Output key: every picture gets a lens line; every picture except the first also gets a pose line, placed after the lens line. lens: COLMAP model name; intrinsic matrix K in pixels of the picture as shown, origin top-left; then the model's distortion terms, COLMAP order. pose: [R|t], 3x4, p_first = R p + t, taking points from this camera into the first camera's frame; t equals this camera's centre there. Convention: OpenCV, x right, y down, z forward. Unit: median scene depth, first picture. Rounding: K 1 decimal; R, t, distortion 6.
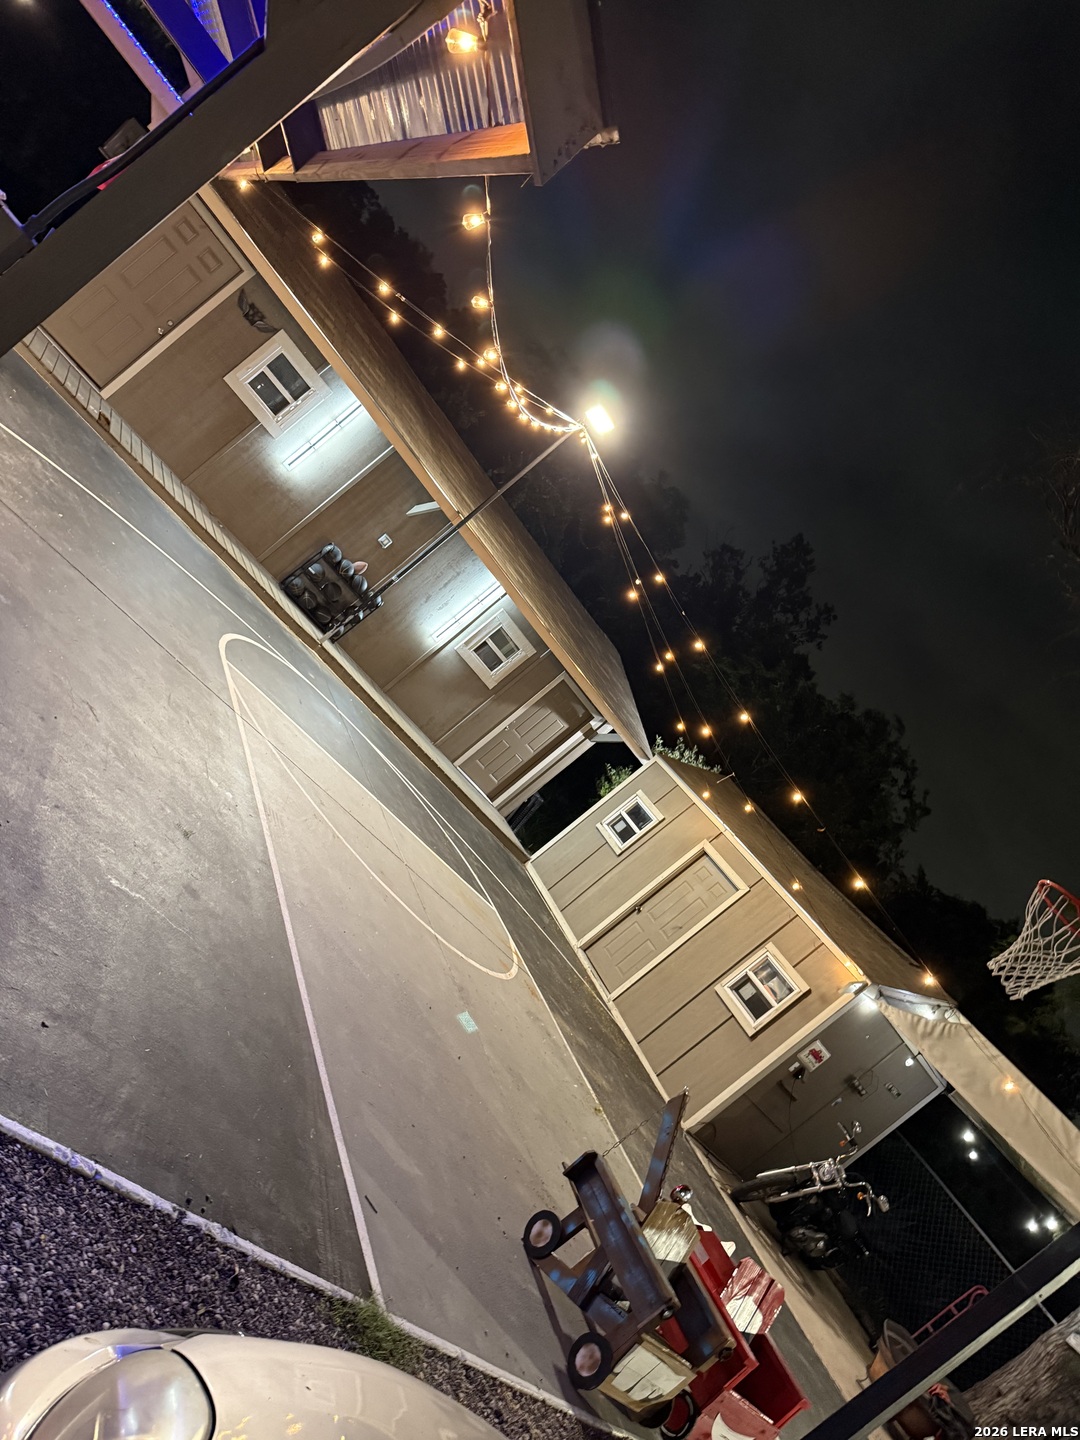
lens RADIAL K [[1007.5, 0, 540.0], [0, 1007.5, 720.0], [0, 0, 1]] dist [0.164997, -0.347852]
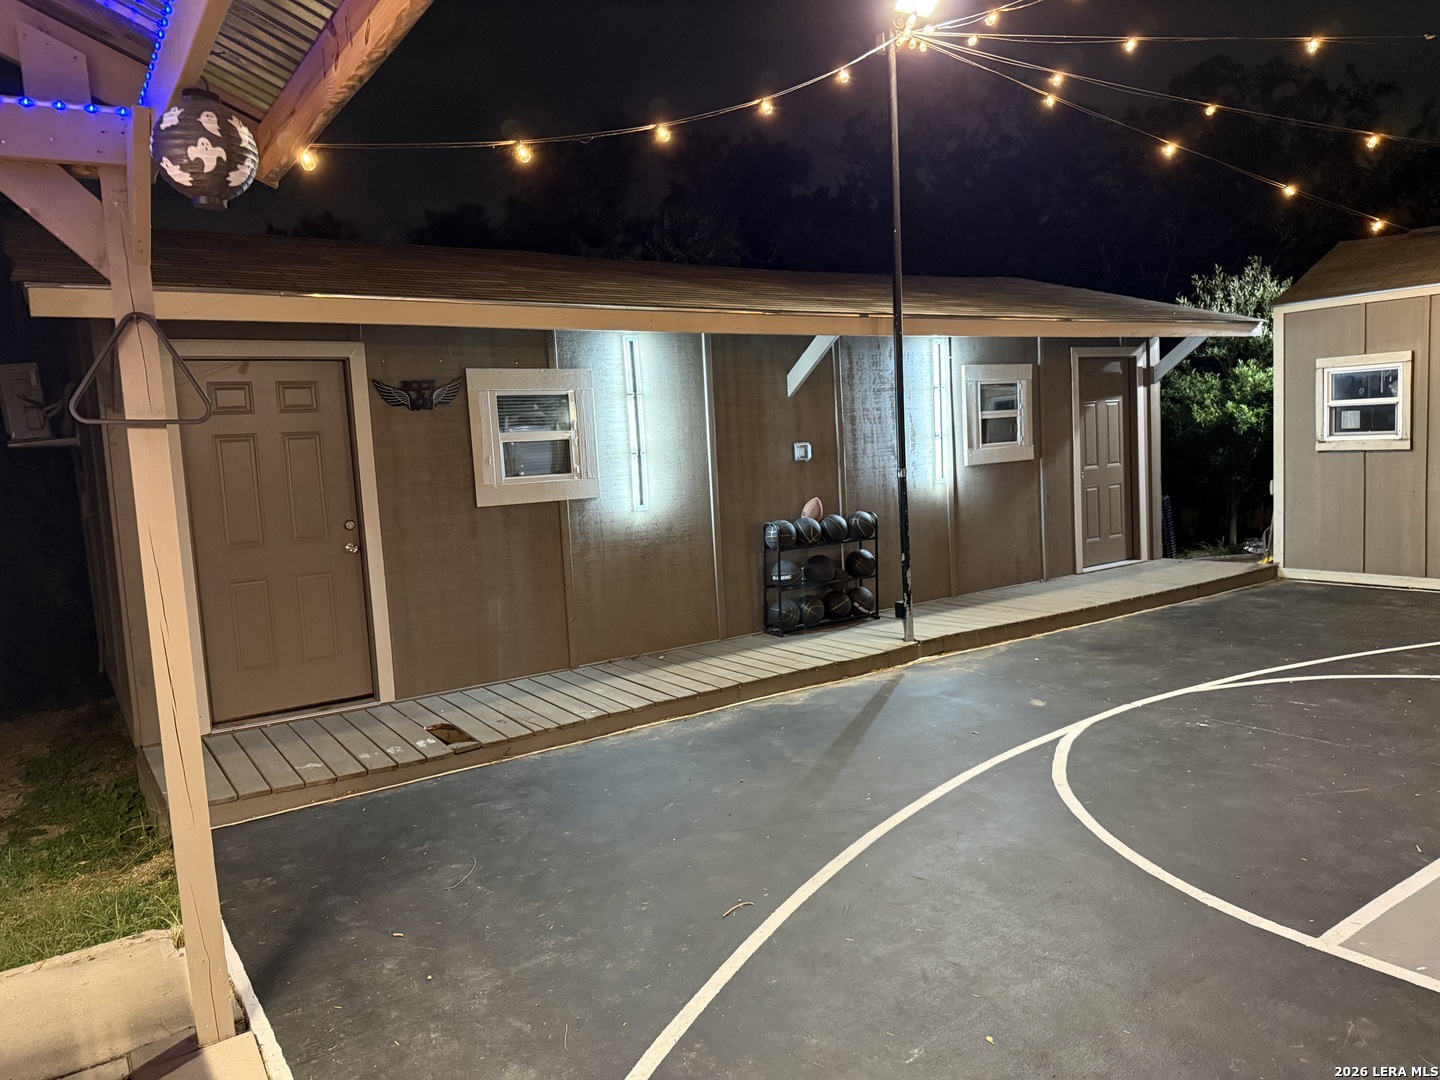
lens RADIAL K [[1007.5, 0, 720.0], [0, 1007.5, 540.0], [0, 0, 1]] dist [0.164997, -0.347852]
pose [[0.590675, -0.804928, -0.056513, -0.193593], [0.806722, 0.587576, 0.062887, -0.227027], [-0.017413, -0.082736, 0.996419, 0.399925]]
